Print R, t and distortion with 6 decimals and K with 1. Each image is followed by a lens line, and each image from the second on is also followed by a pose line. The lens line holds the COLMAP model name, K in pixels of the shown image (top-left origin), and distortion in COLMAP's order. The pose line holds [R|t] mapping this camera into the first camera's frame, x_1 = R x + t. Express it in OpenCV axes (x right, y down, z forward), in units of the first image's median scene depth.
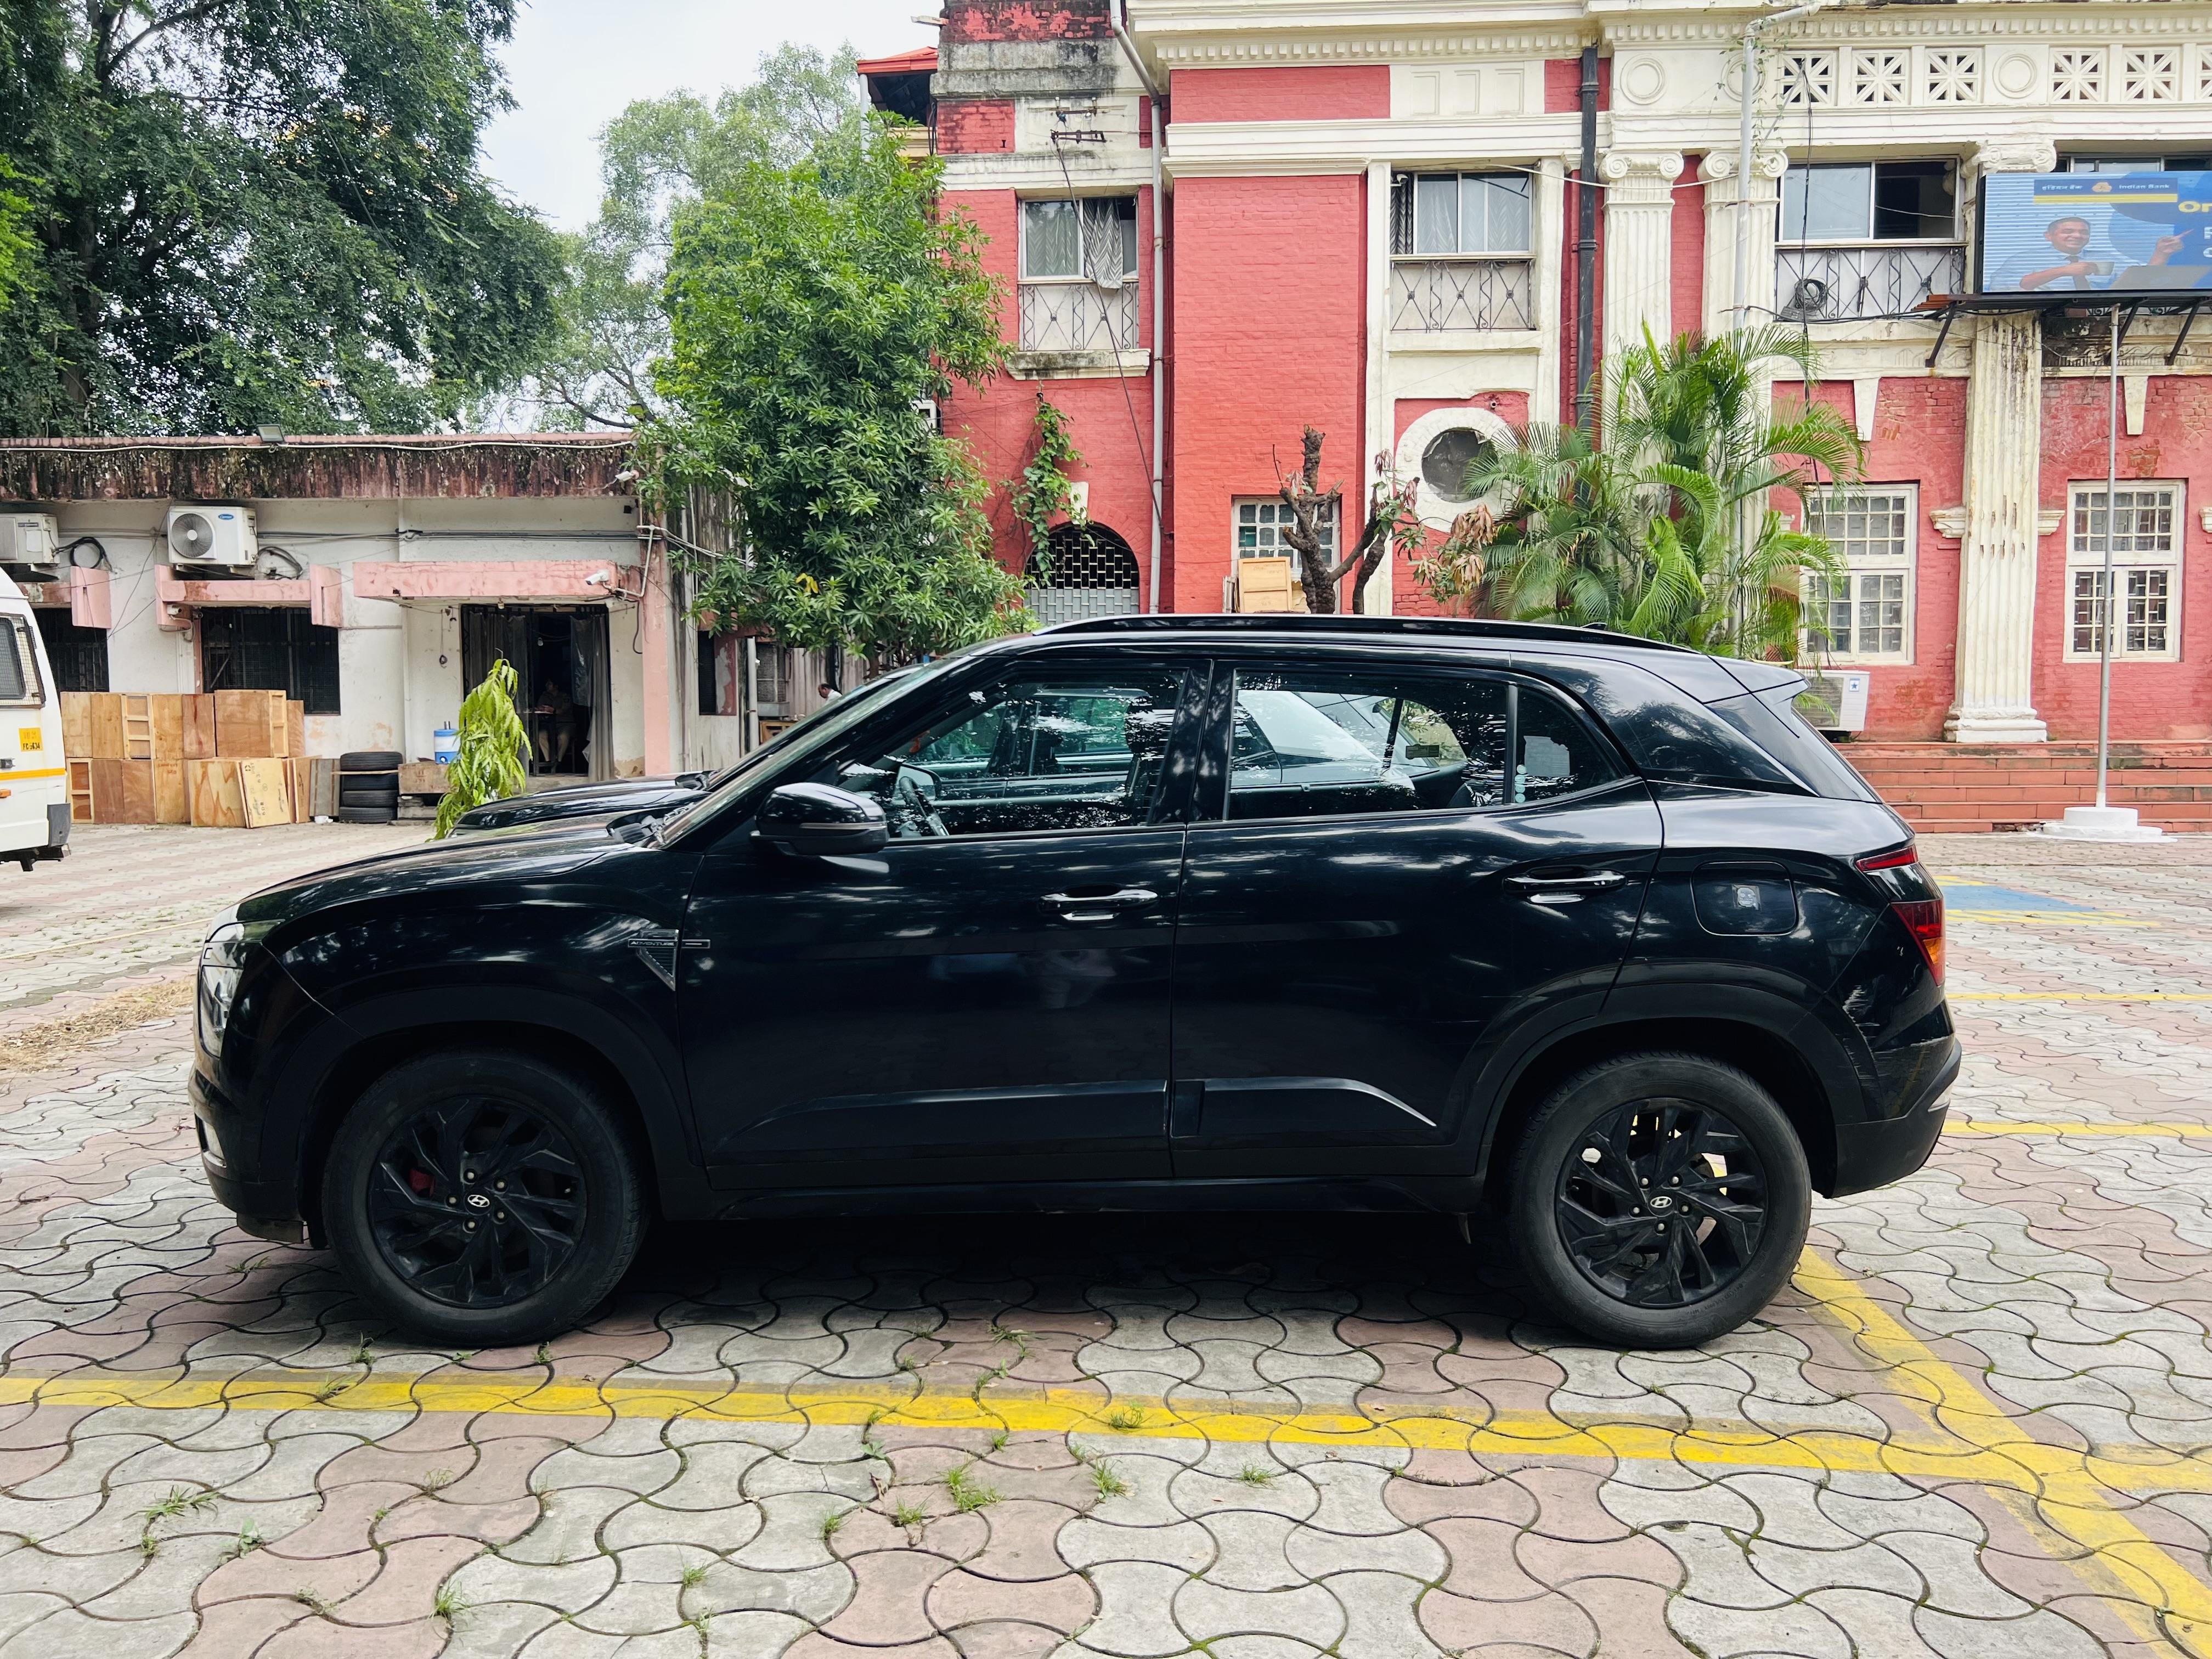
lens RADIAL K [[1658.8, 0, 1091.0], [0, 1658.8, 840.5], [0, 0, 1]] dist [0.033616, -0.032278]
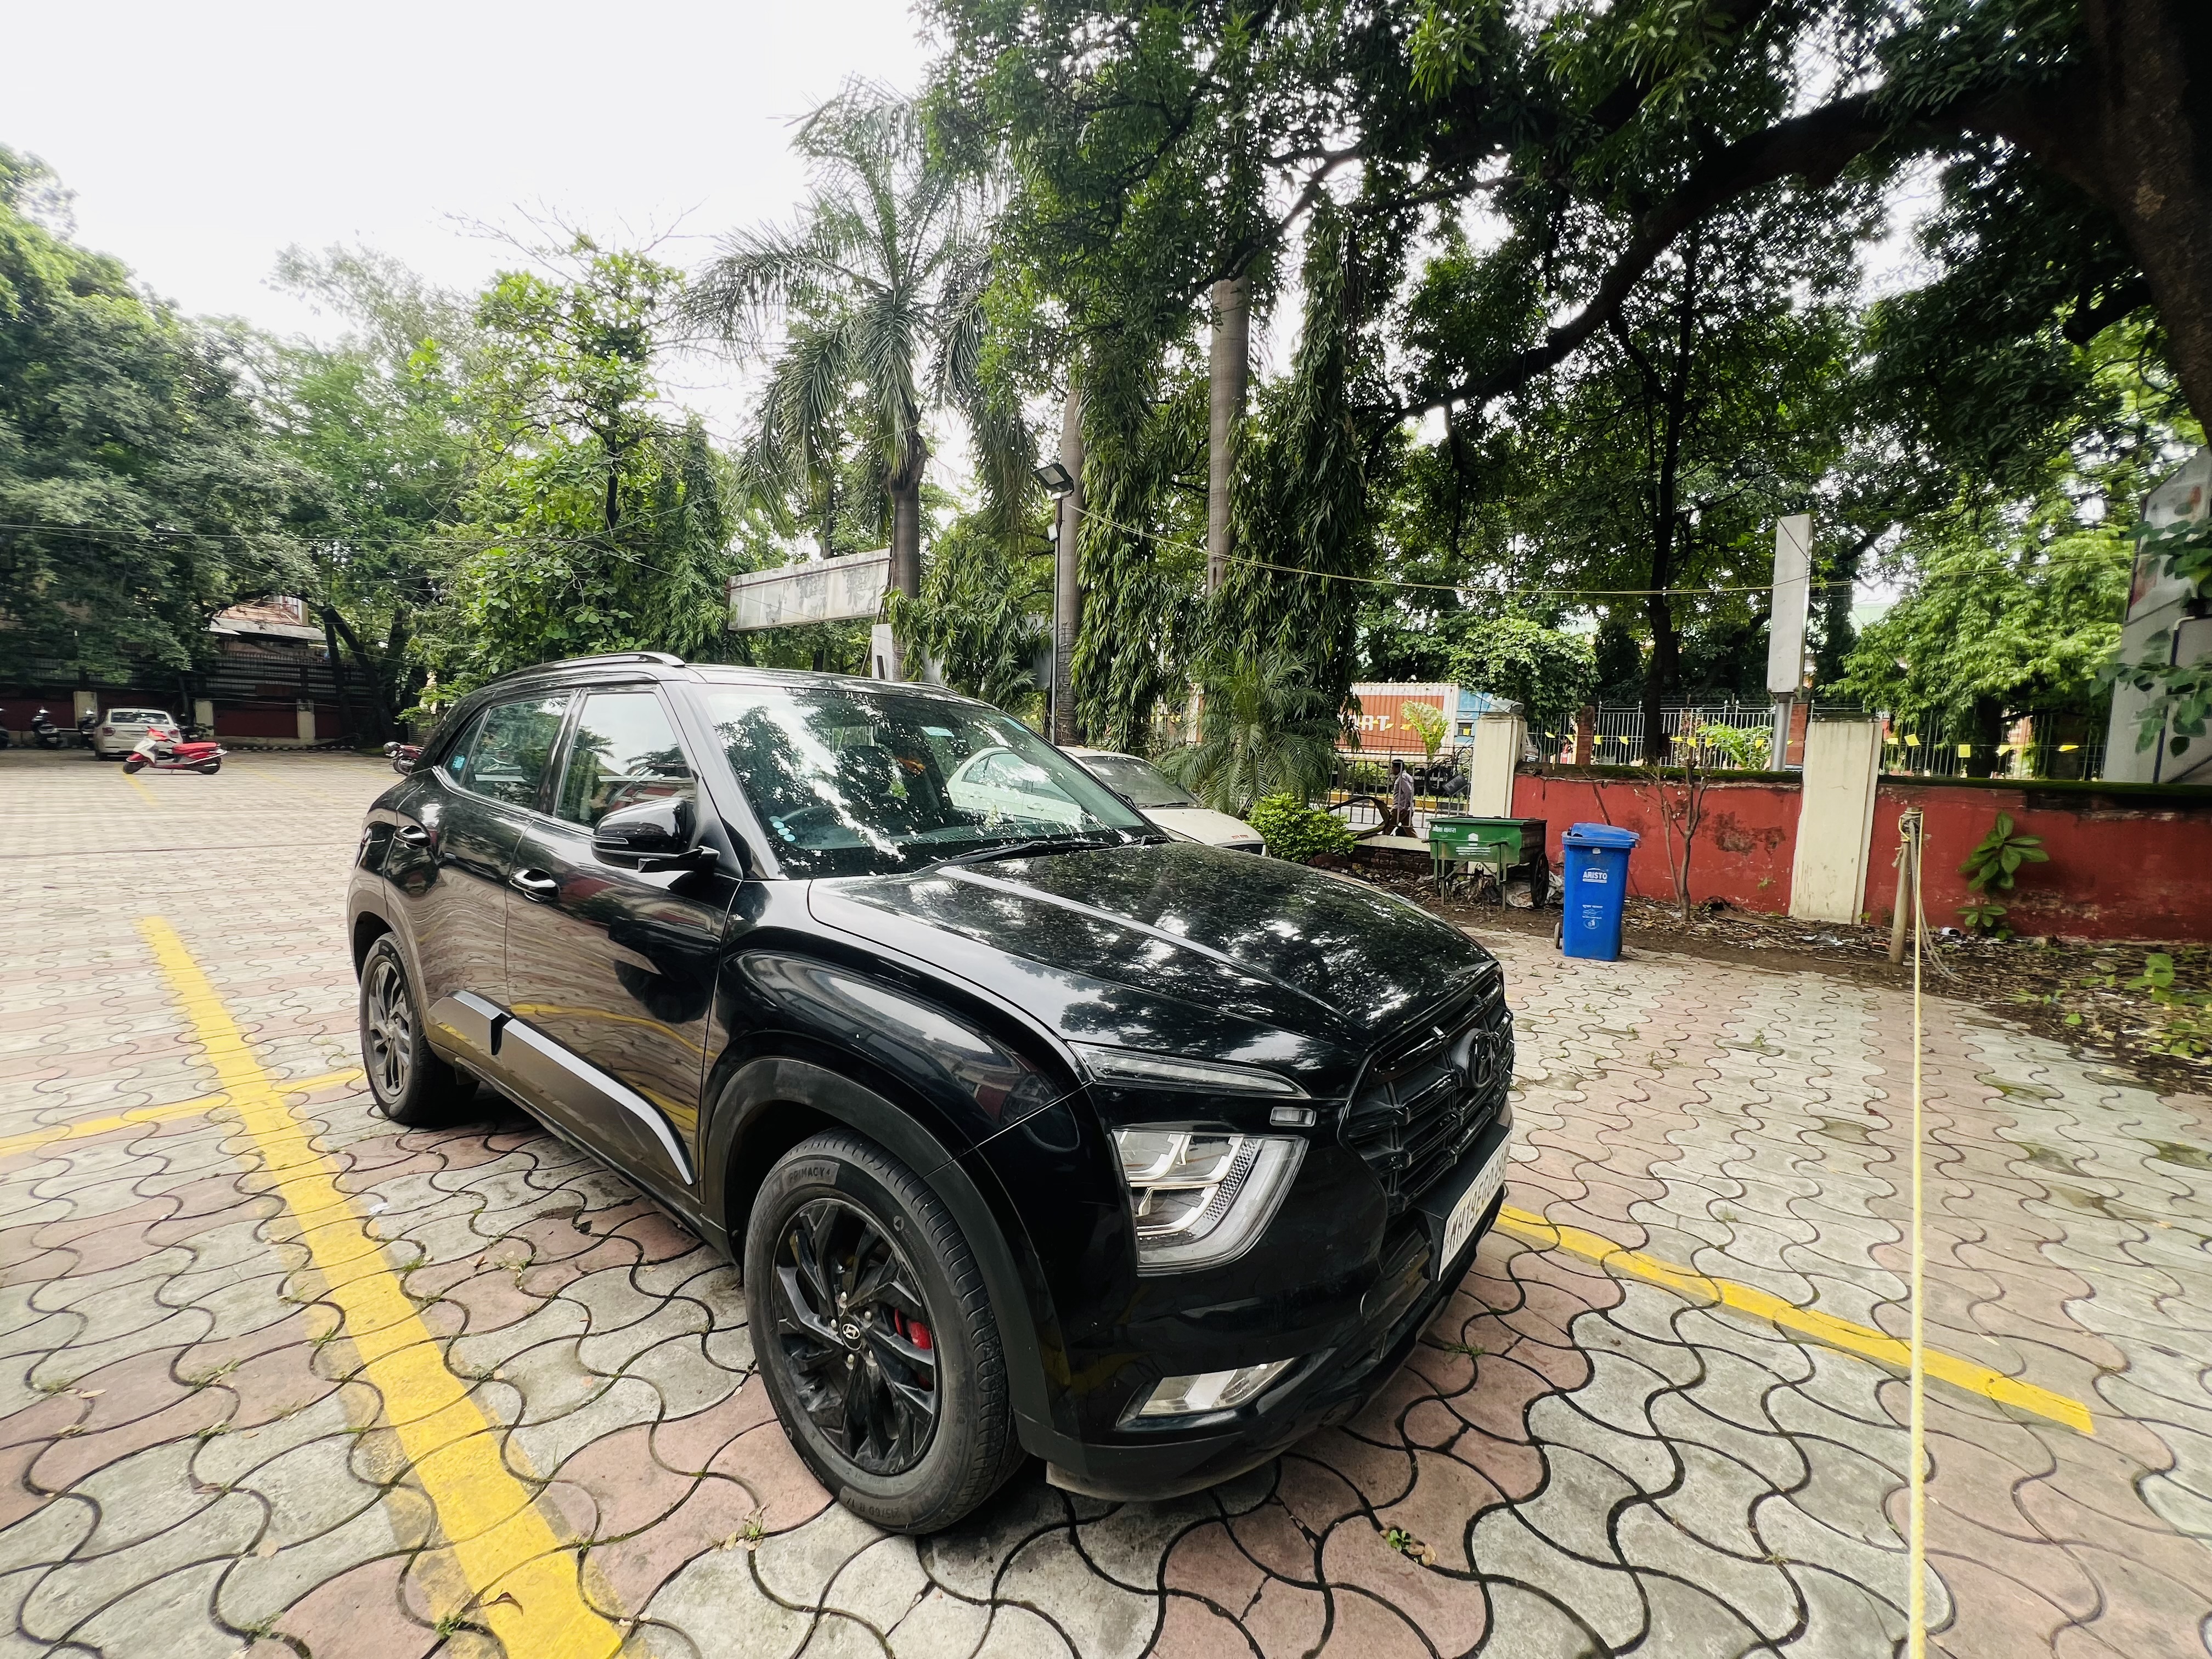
lens RADIAL K [[882.6, 0, 1106.5], [0, 882.6, 839.0], [0, 0, 1]] dist [-0.002288, 0.000198]
pose [[-0.795409, -0.082490, 0.600433, -0.140817], [0.015131, 0.987683, 0.155736, -0.025010], [-0.605884, 0.132959, -0.784364, 0.336006]]
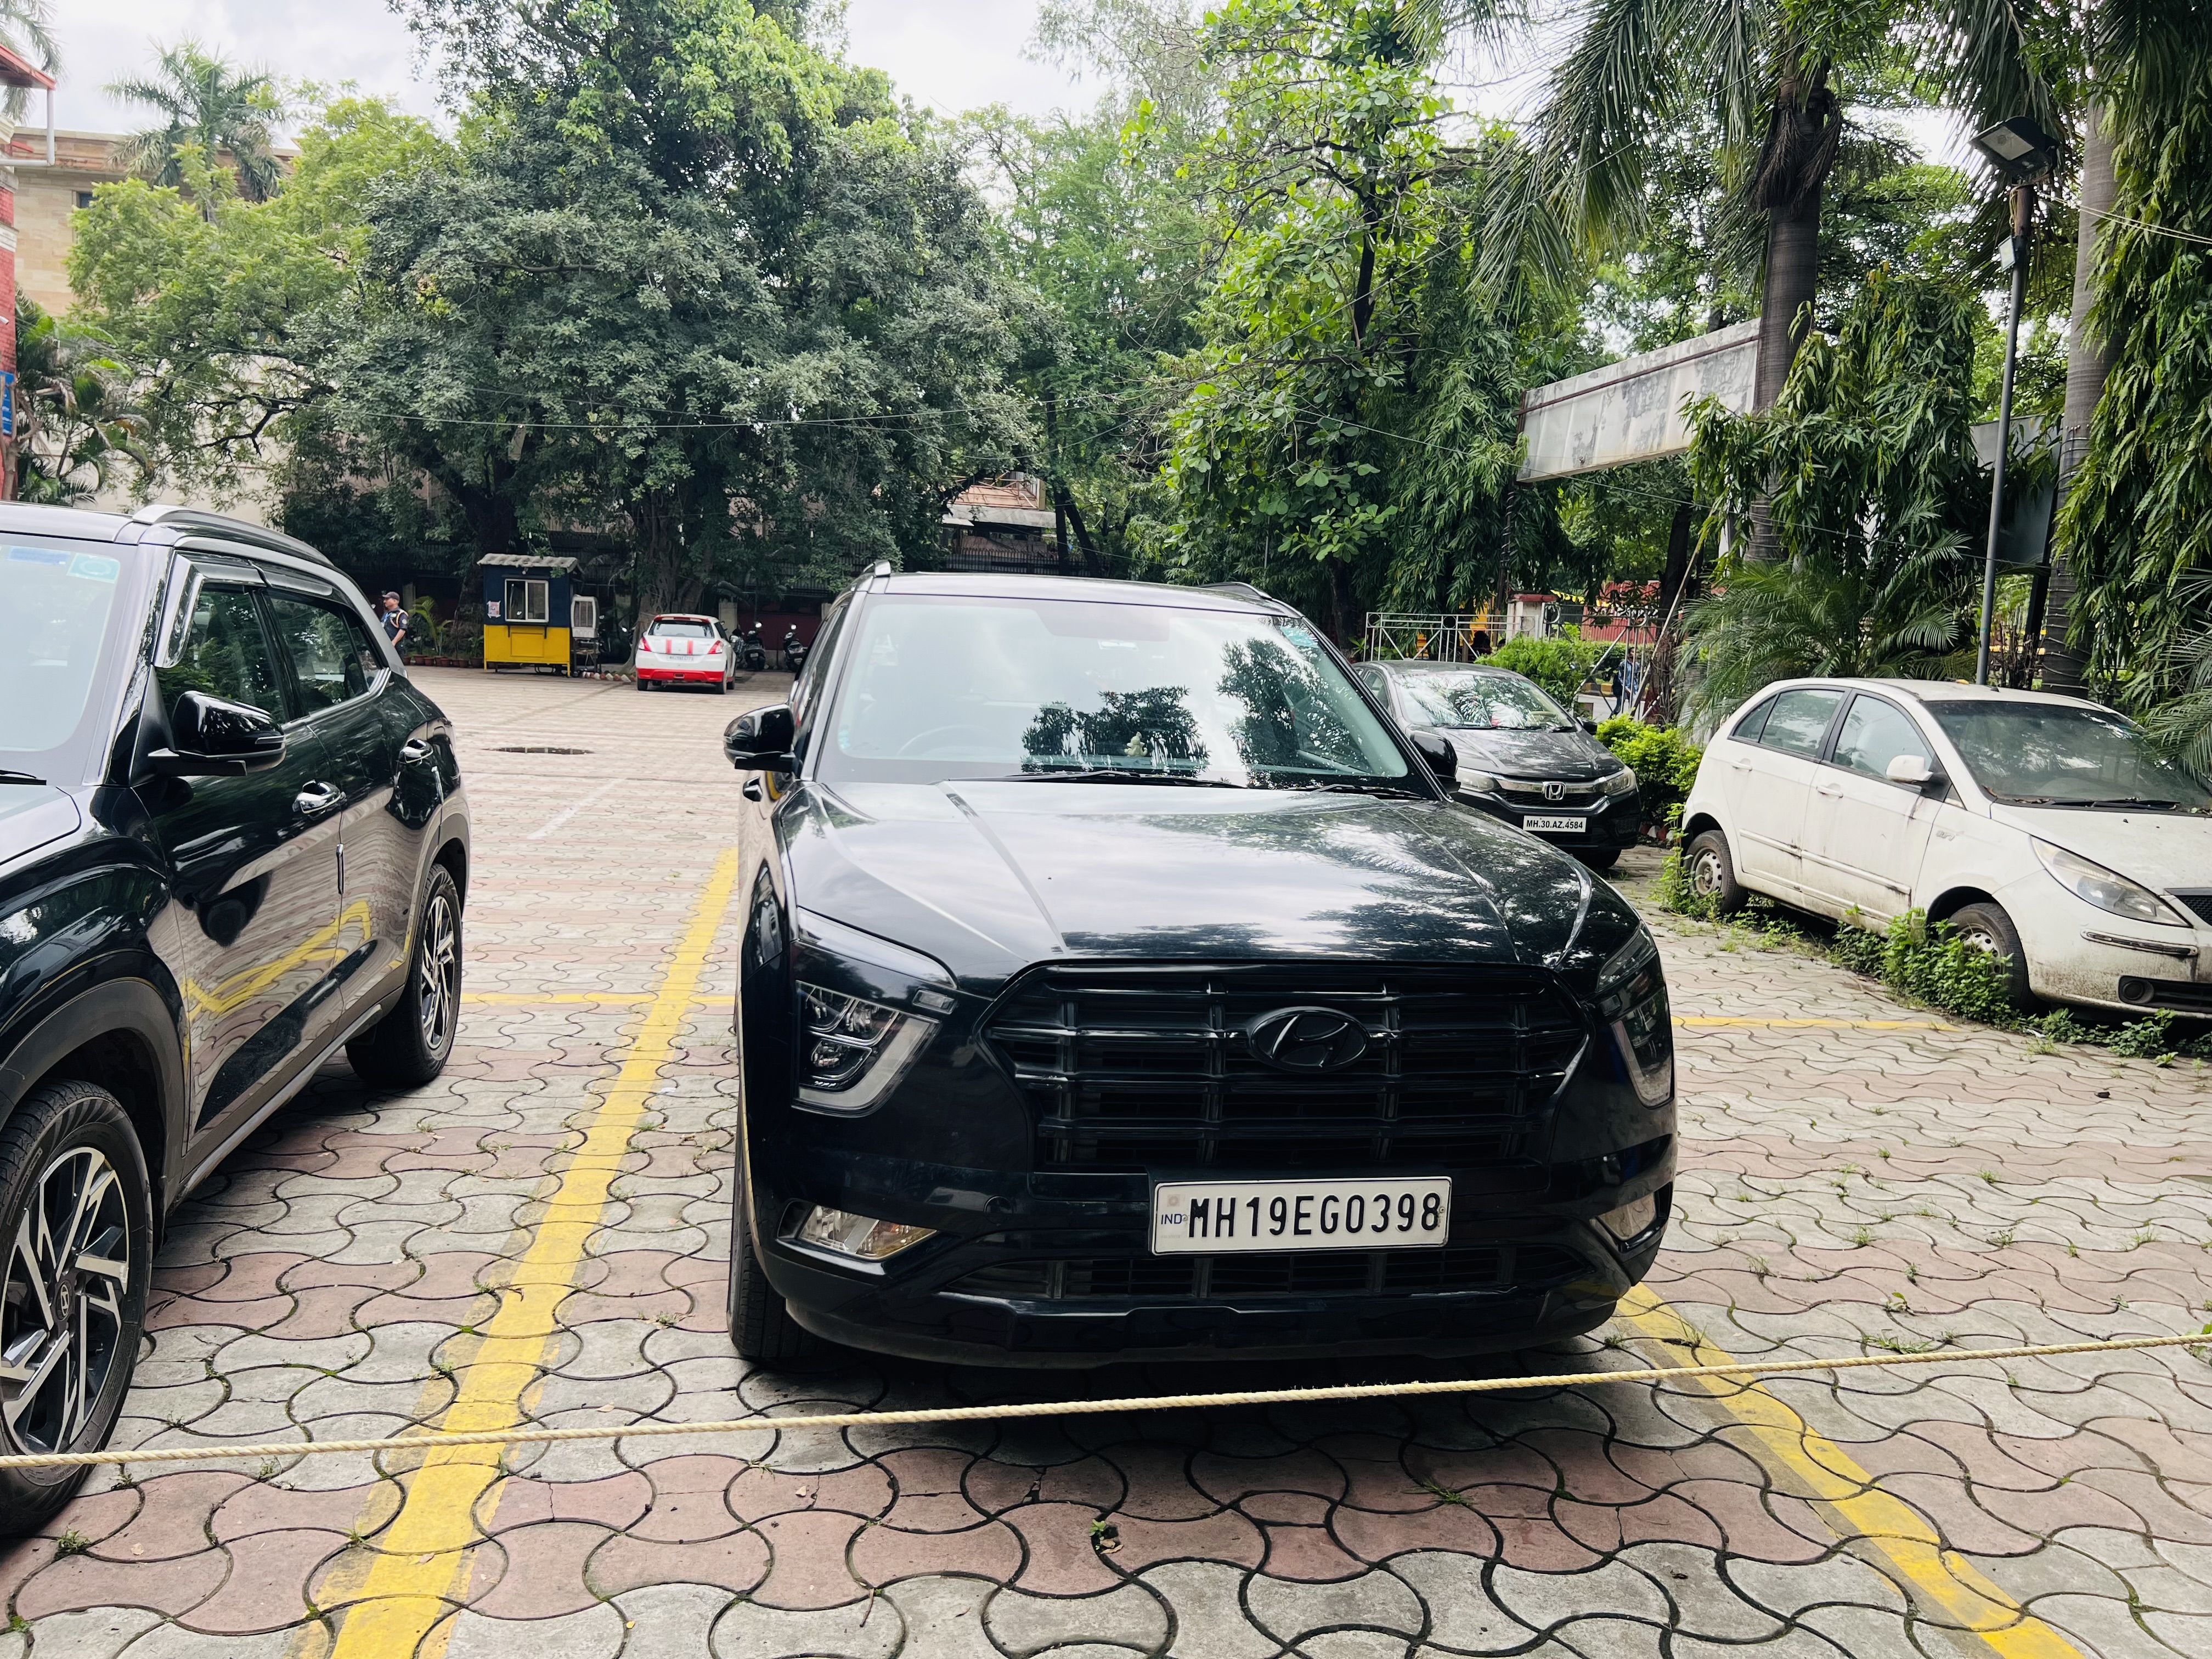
lens RADIAL K [[1658.8, 0, 1103.3], [0, 1658.8, 866.8], [0, 0, 1]] dist [0.033616, -0.032278]
pose [[-0.205151, -0.134814, 0.969401, -0.250628], [0.027640, 0.989275, 0.143427, -0.022201], [-0.978340, 0.056219, -0.199224, 0.286443]]
